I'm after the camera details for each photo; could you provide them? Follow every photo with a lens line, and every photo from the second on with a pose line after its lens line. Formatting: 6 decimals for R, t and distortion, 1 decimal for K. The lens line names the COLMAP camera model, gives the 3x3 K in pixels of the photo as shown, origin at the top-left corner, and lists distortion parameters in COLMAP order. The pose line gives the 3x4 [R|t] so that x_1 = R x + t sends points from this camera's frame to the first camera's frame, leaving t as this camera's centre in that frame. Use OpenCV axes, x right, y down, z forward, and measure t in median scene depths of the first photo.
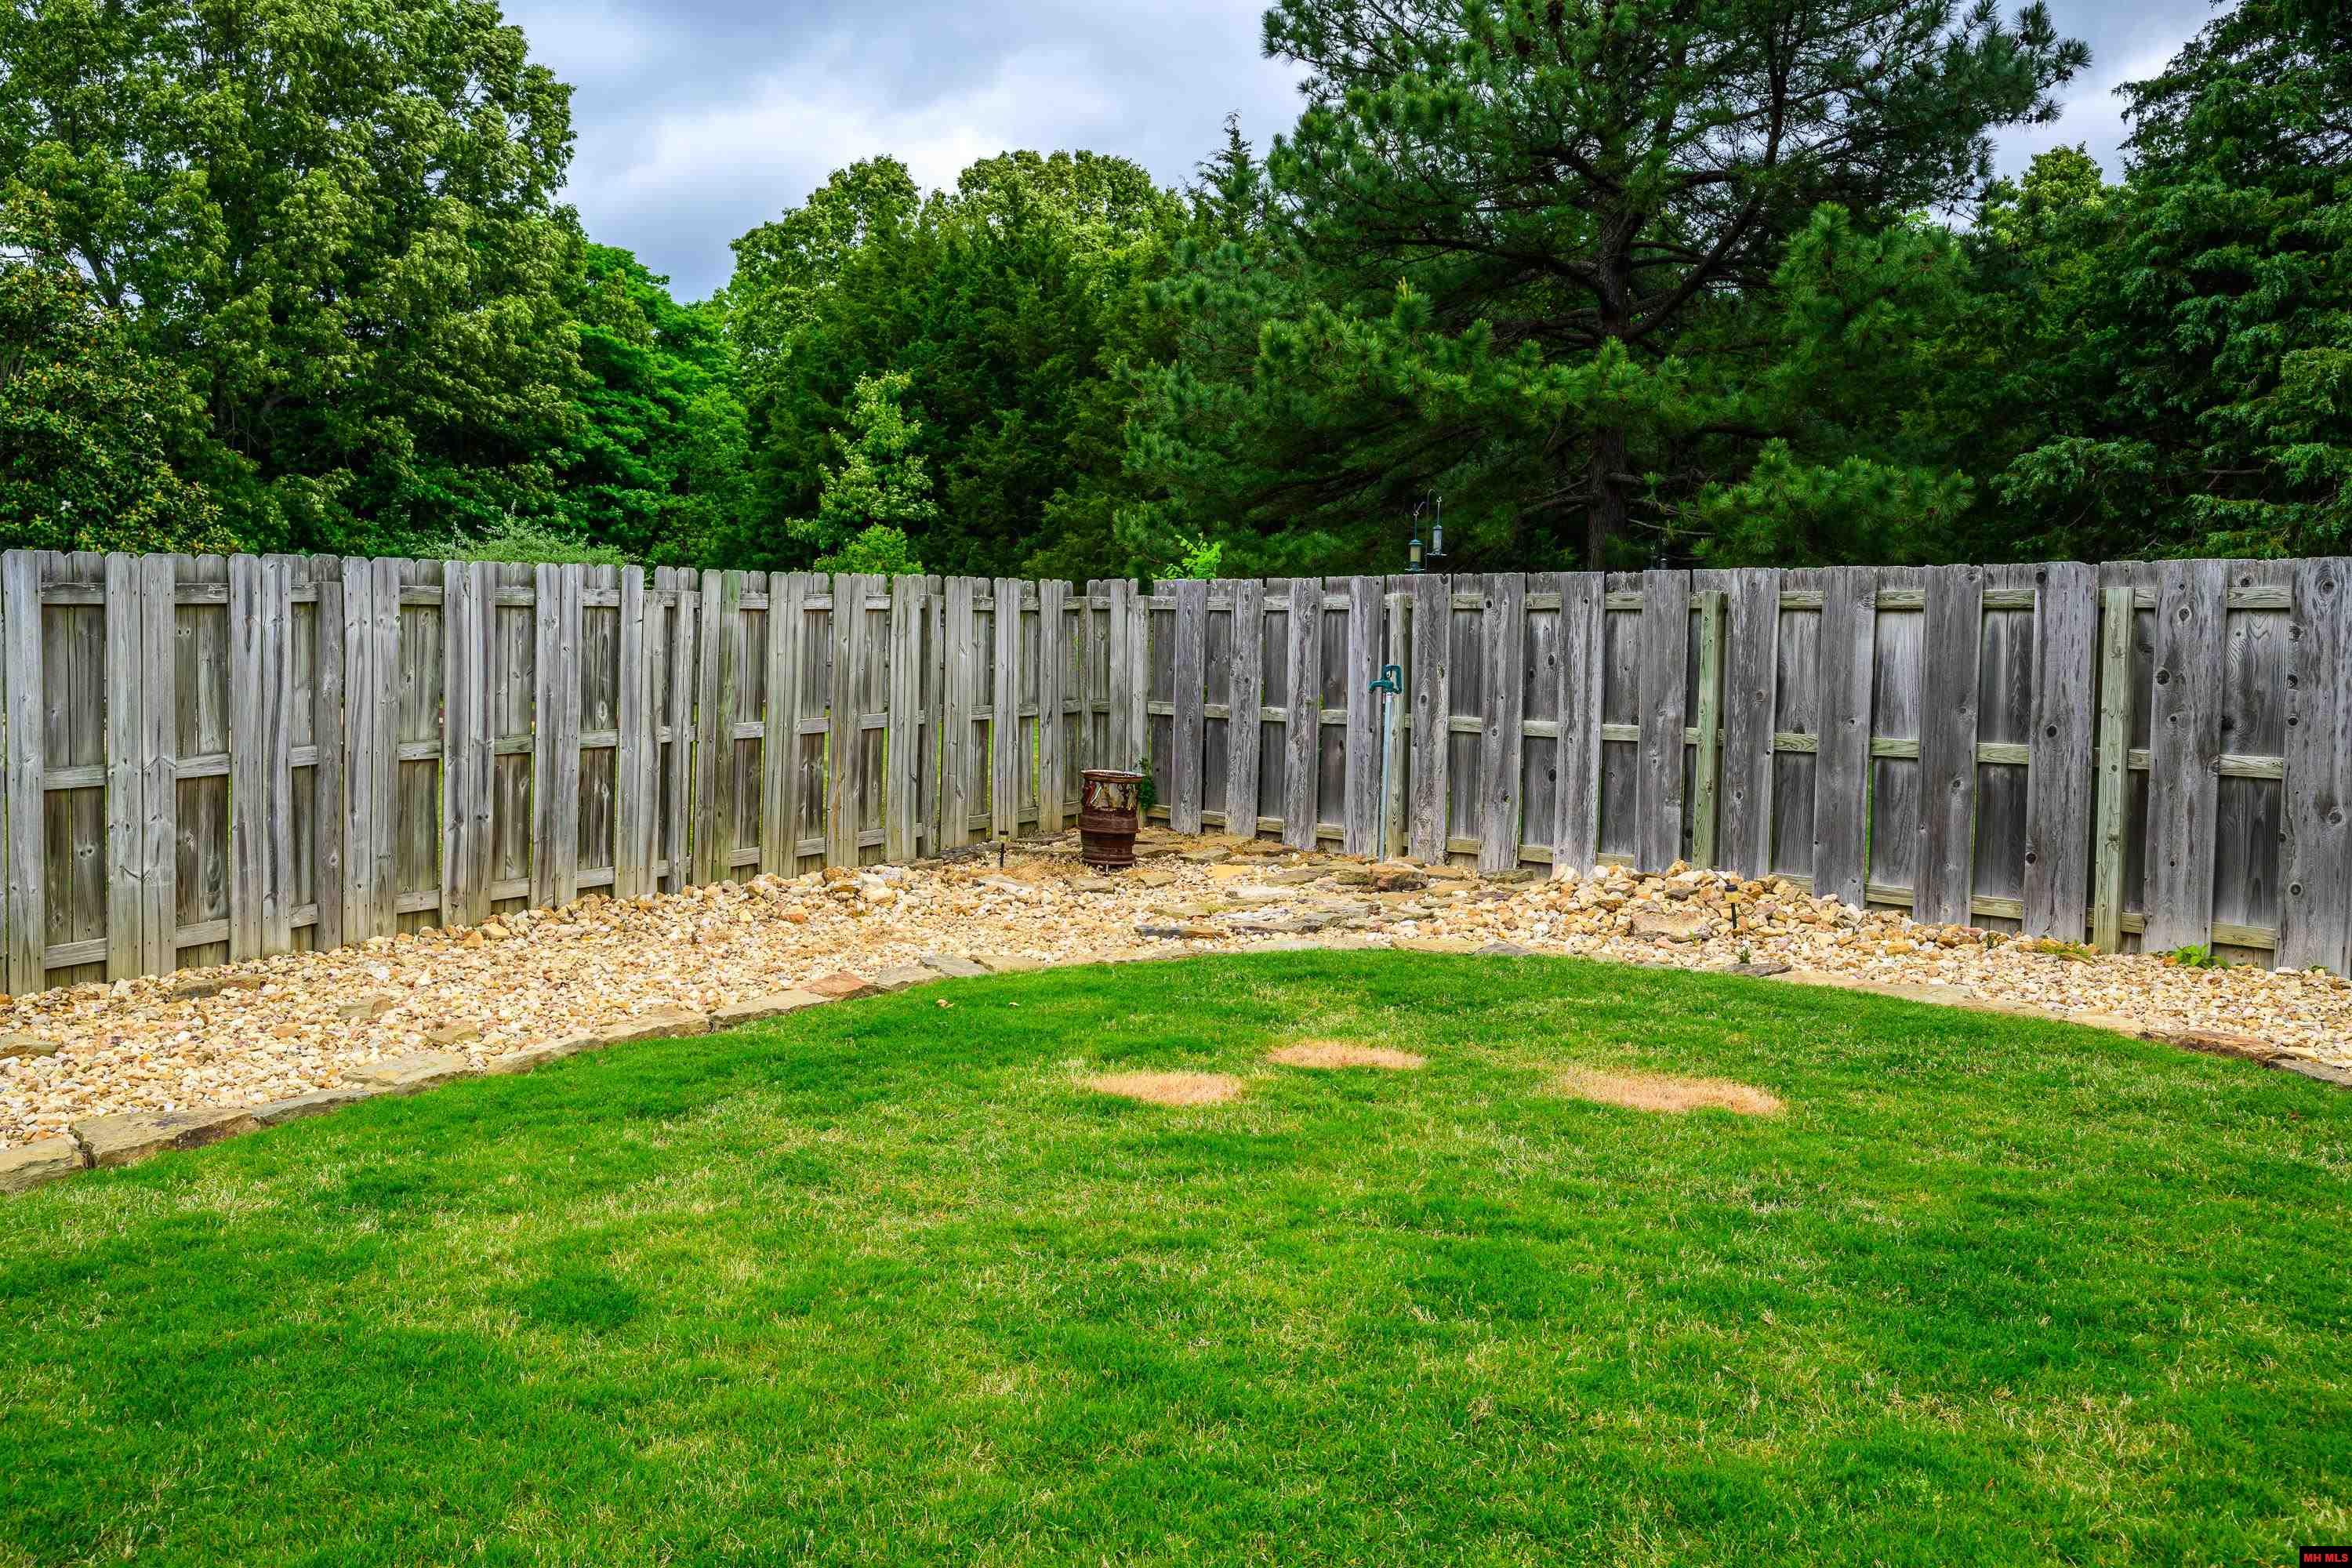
lens RADIAL K [[1855.0, 0, 1161.9], [0, 1855.0, 736.3], [0, 0, 1]] dist [-0.001700, 0.002221]
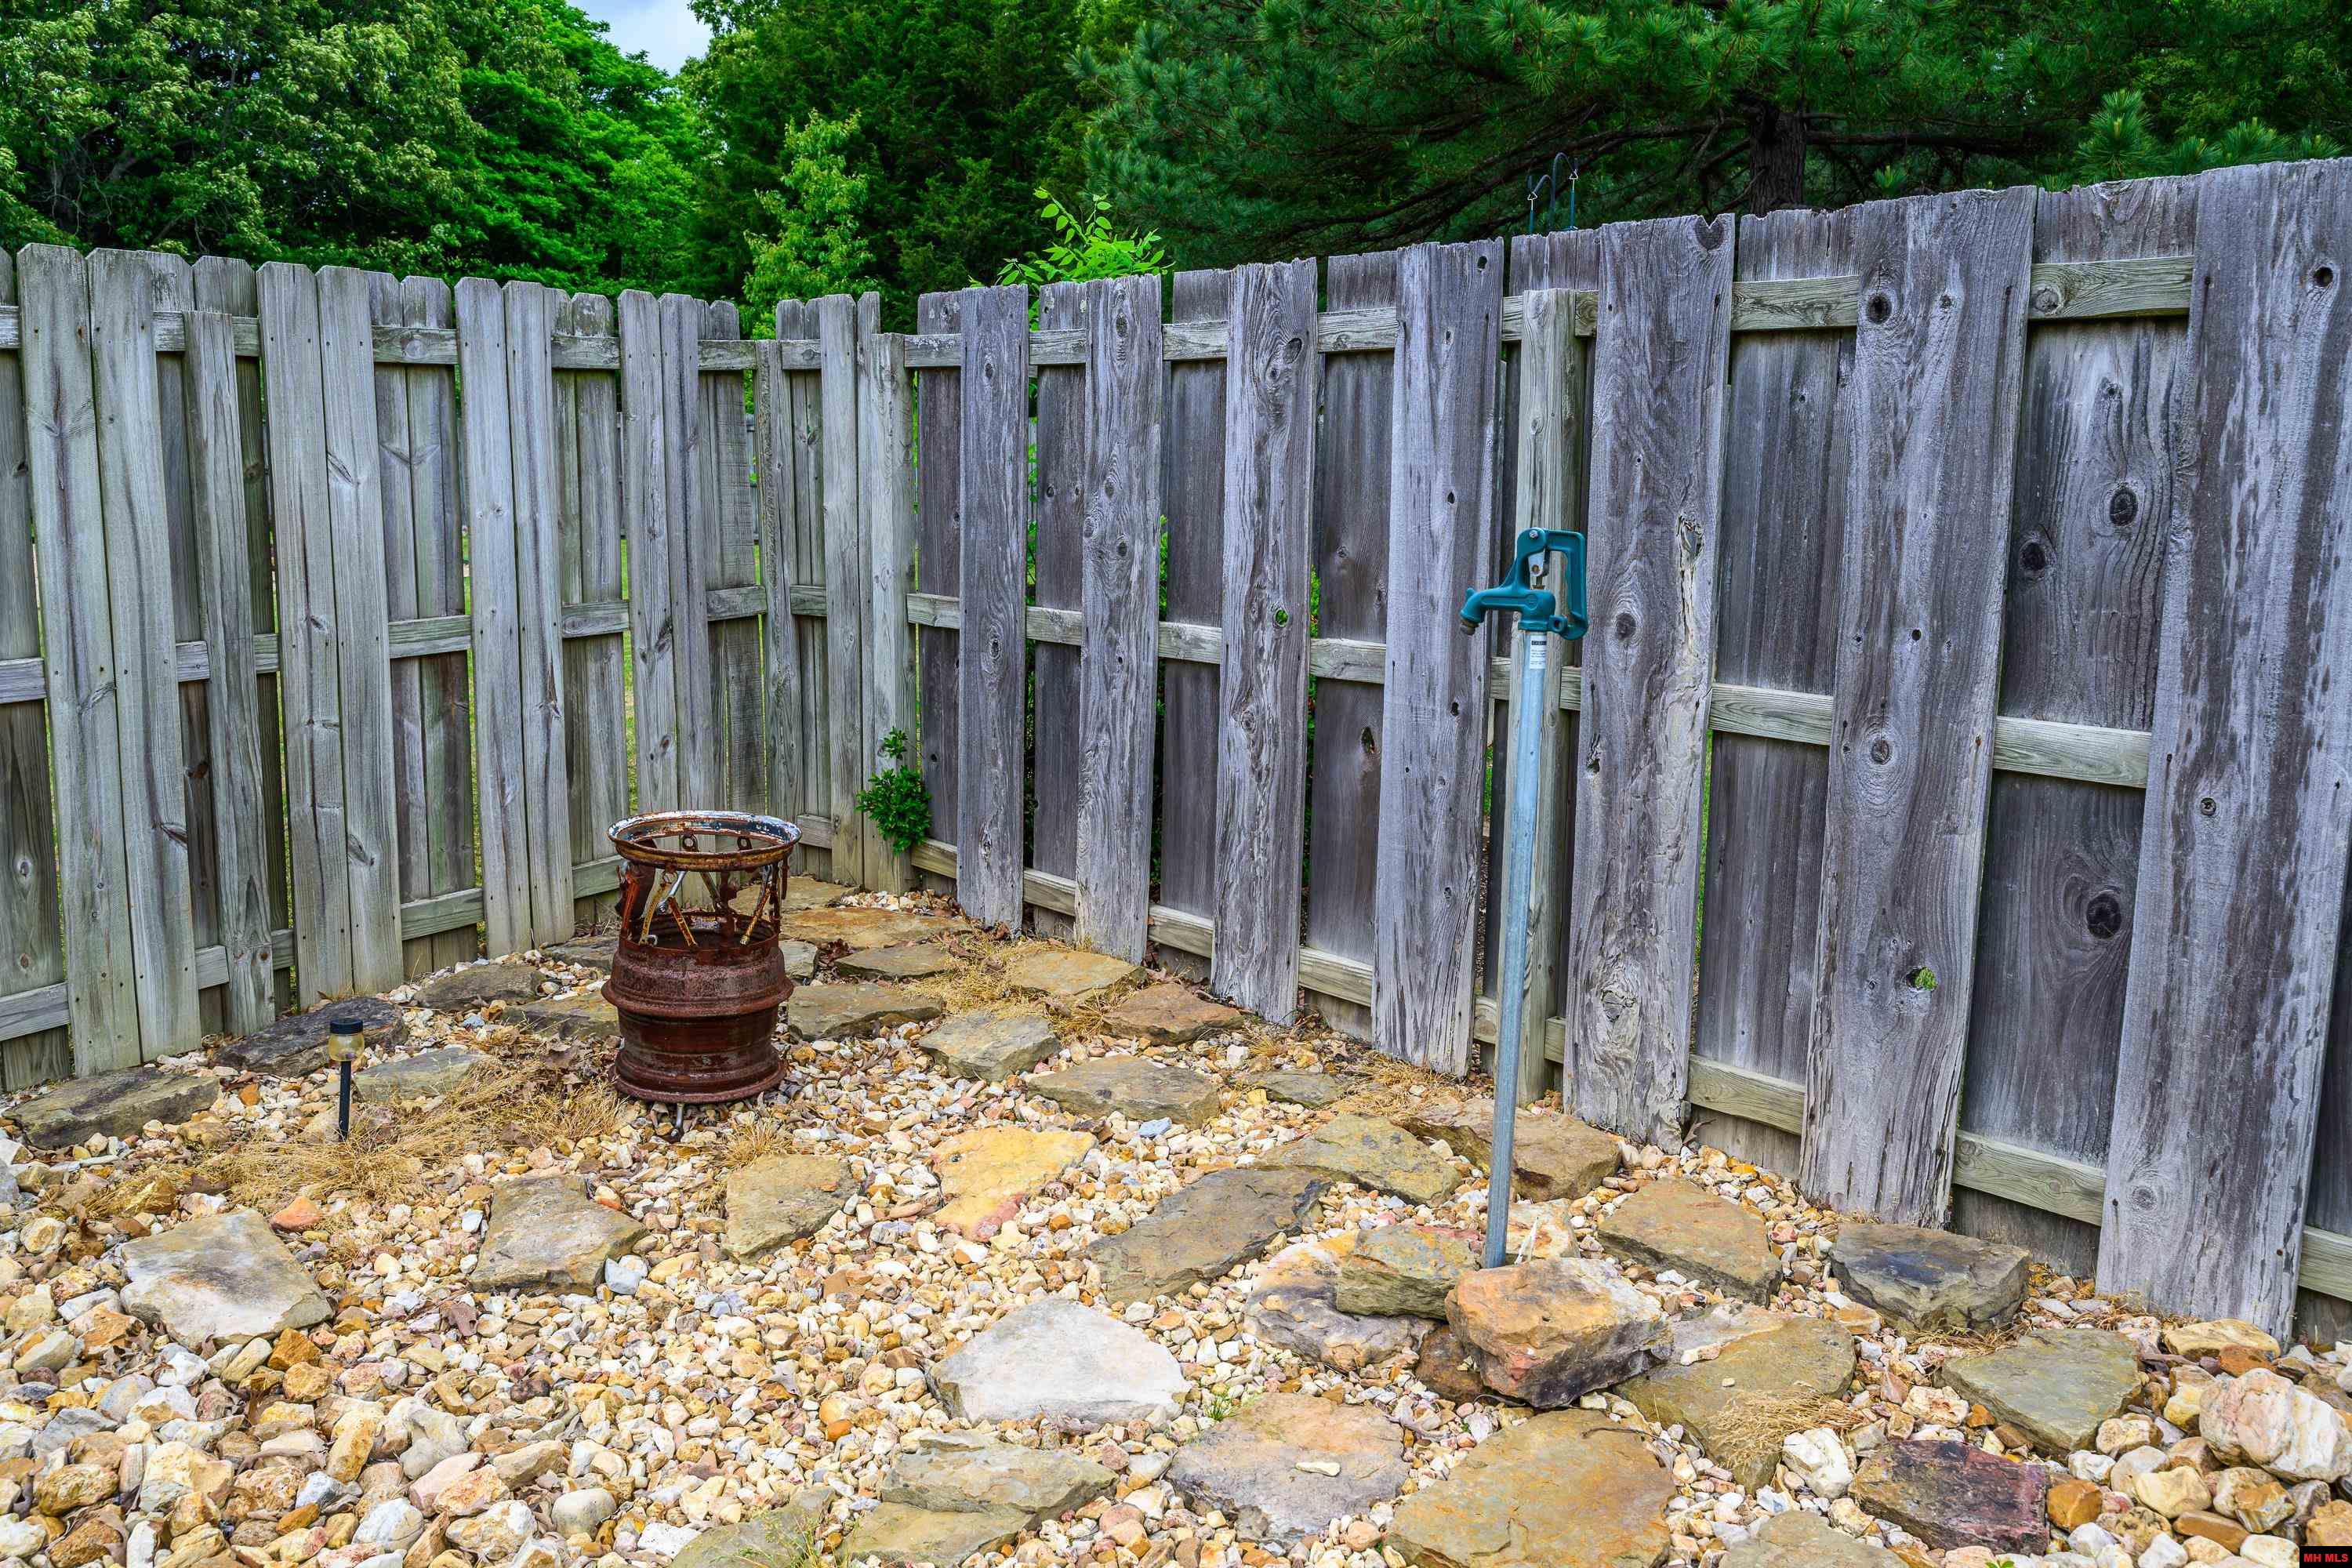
lens RADIAL K [[1855.0, 0, 1161.9], [0, 1855.0, 736.3], [0, 0, 1]] dist [-0.001700, 0.002221]
pose [[0.999580, 0.001686, -0.028945, 0.063654], [0.001212, 0.995004, 0.099828, -0.029475], [0.028969, -0.099821, 0.994584, 0.609319]]
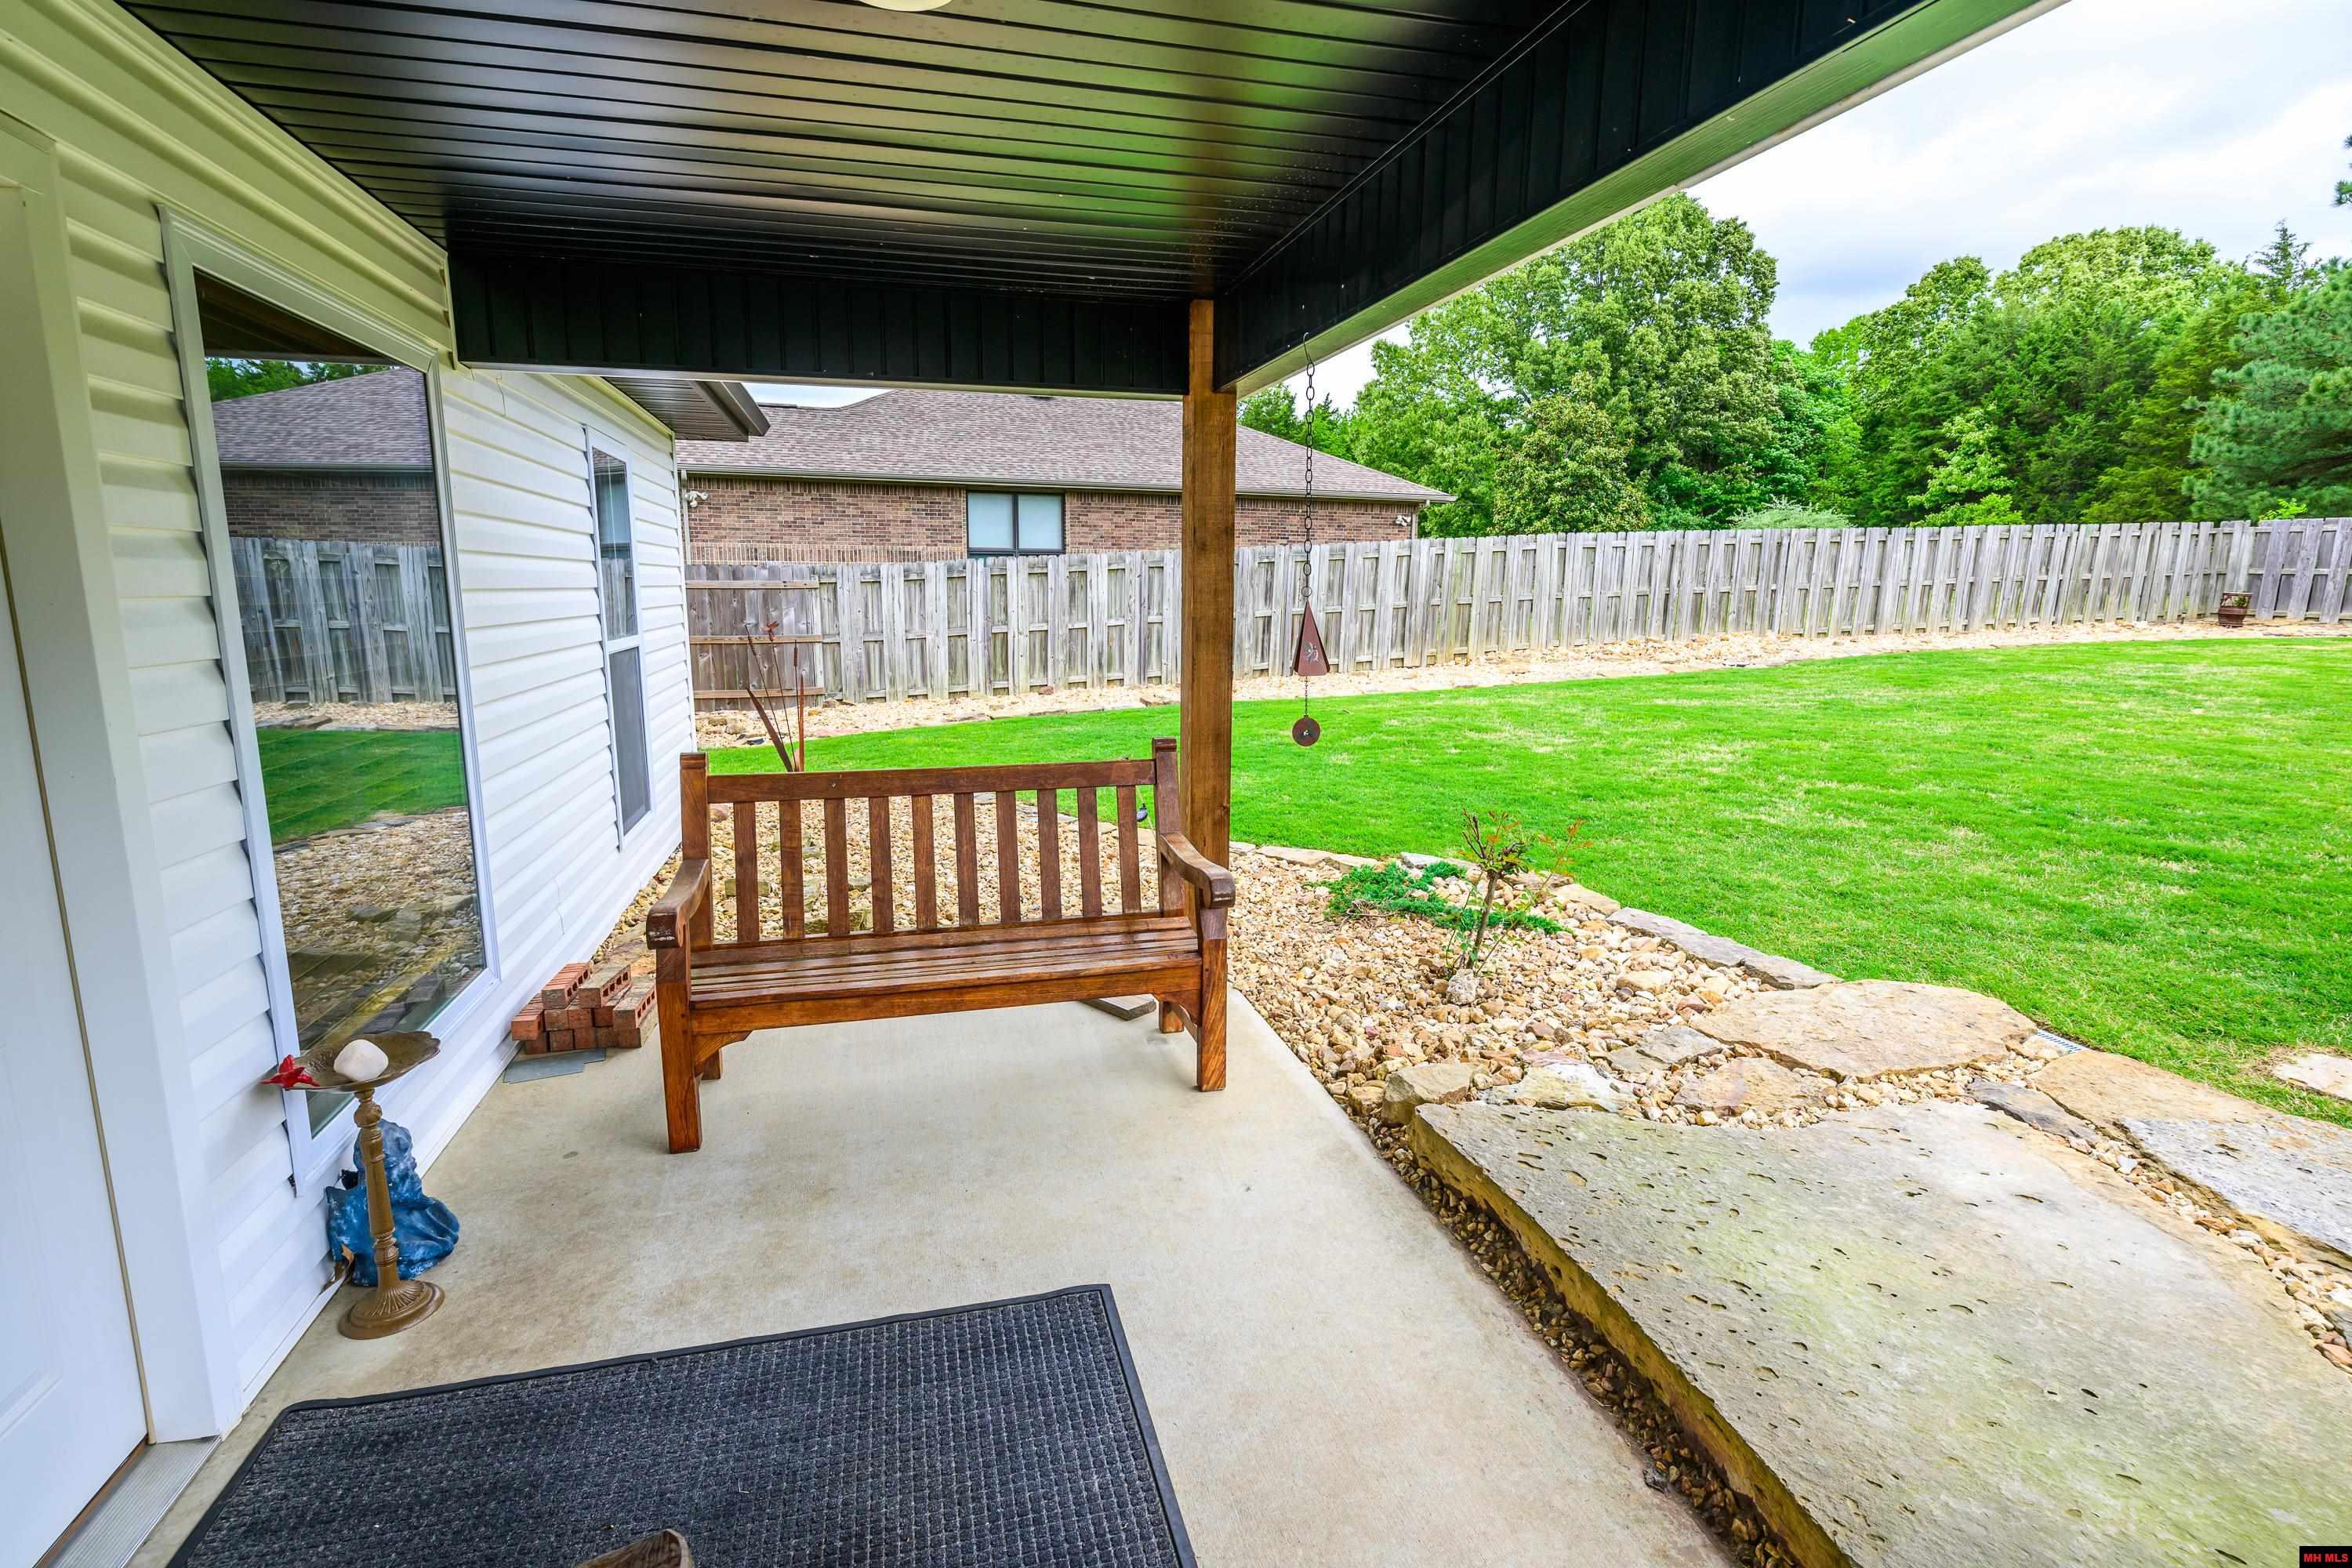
lens RADIAL K [[1129.3, 0, 1182.6], [0, 1129.3, 768.4], [0, 0, 1]] dist [-0.003322, 0.007709]
pose [[0.784192, 0.095222, -0.613169, -0.184554], [-0.017991, 0.991229, 0.130924, 0.079682], [0.620257, -0.091638, 0.779027, -1.216544]]
